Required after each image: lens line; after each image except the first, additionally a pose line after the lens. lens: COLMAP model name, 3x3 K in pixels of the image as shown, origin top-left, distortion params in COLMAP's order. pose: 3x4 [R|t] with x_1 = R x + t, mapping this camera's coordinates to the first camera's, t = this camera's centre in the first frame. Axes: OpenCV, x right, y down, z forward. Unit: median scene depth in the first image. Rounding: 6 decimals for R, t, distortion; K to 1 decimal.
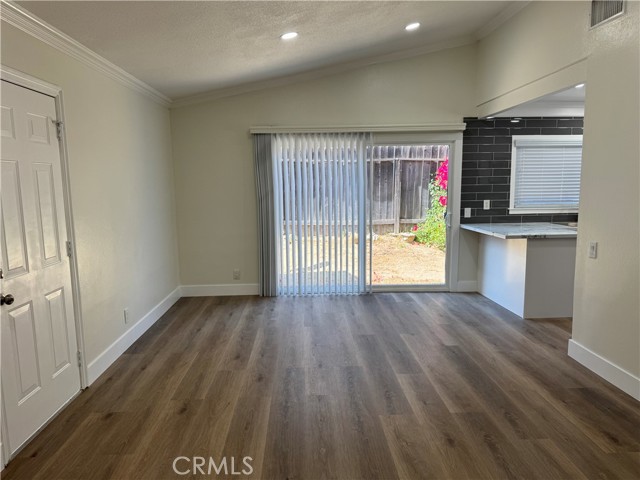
lens RADIAL K [[451.0, 0, 320.0], [0, 451.0, 240.0], [0, 0, 1]] dist [0.005085, 0.000622]
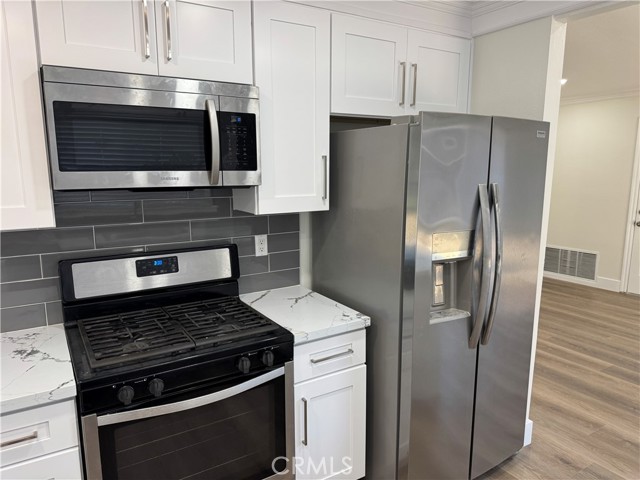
lens RADIAL K [[451.0, 0, 320.0], [0, 451.0, 240.0], [0, 0, 1]] dist [0.005085, 0.000622]
pose [[-0.869585, 0.096361, -0.484290, 1.286337], [-0.048912, 0.959141, 0.278670, -0.250540], [0.491355, 0.266014, -0.829341, 1.509212]]
